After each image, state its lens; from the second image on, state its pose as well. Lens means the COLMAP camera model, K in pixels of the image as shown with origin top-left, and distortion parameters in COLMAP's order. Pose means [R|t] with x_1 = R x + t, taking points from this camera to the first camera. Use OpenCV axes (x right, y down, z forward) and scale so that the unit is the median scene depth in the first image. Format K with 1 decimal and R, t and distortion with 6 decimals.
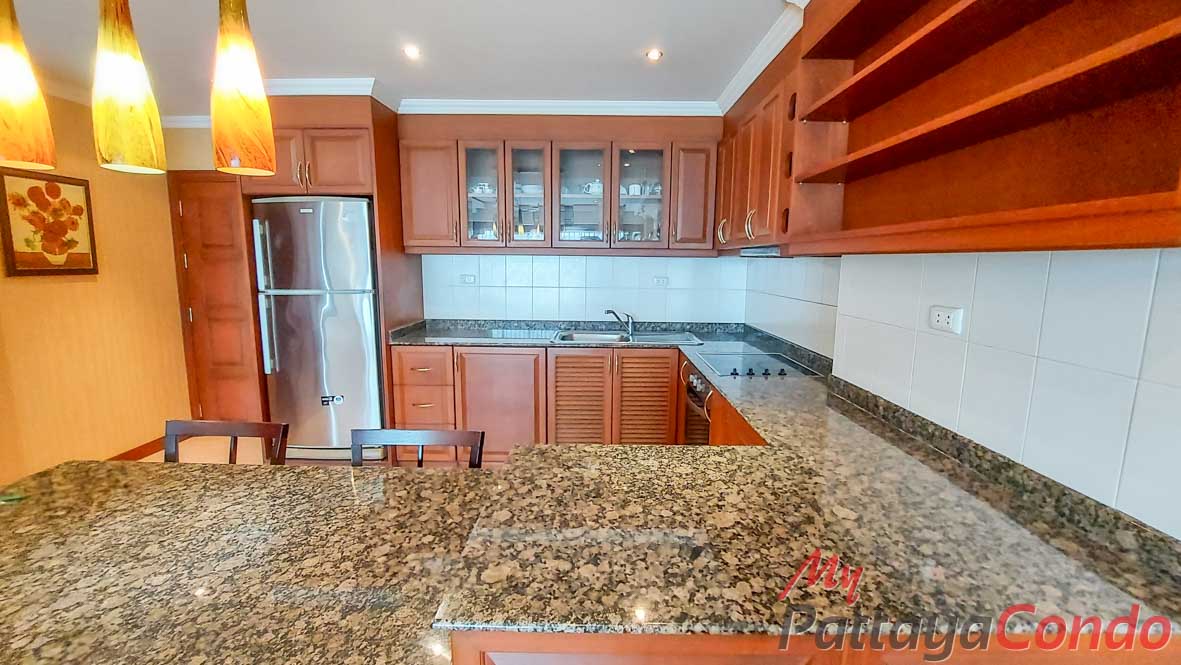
lens RADIAL K [[490.8, 0, 590.5], [0, 490.8, 332.5], [0, 0, 1]] dist [-0.002848, -0.000410]
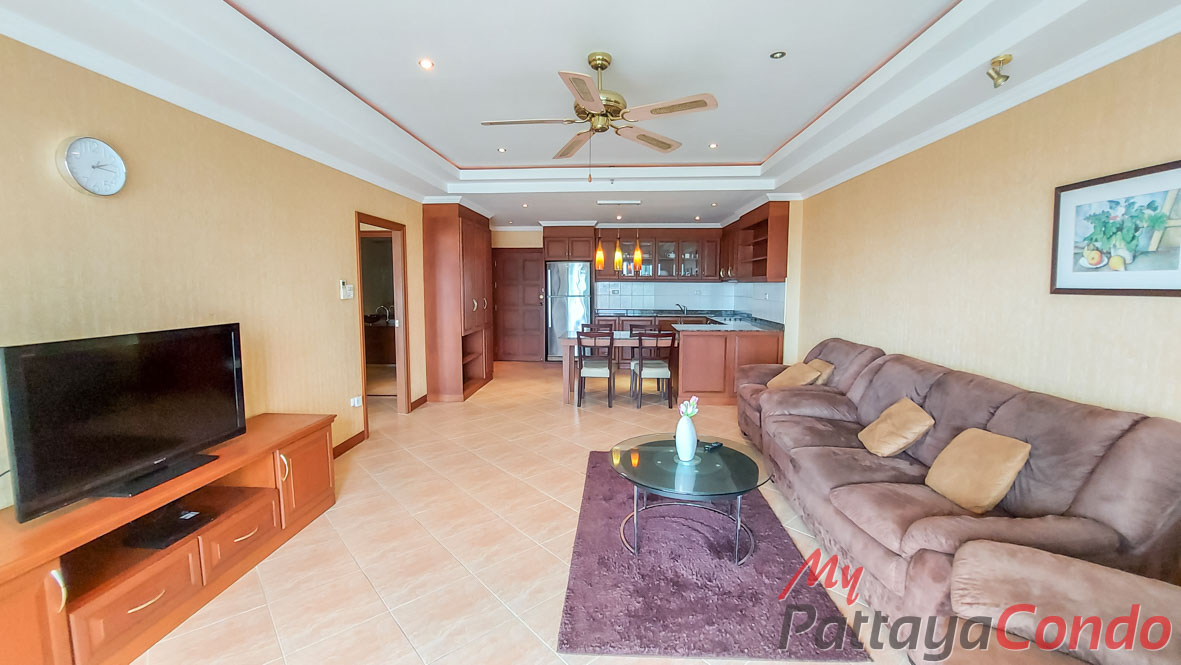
lens RADIAL K [[490.8, 0, 590.5], [0, 490.8, 332.5], [0, 0, 1]] dist [-0.002848, -0.000410]
pose [[0.999417, -0.000958, -0.034116, -0.309274], [-0.001081, 0.998217, -0.059685, 0.239479], [0.034112, 0.059687, 0.997634, -1.432236]]
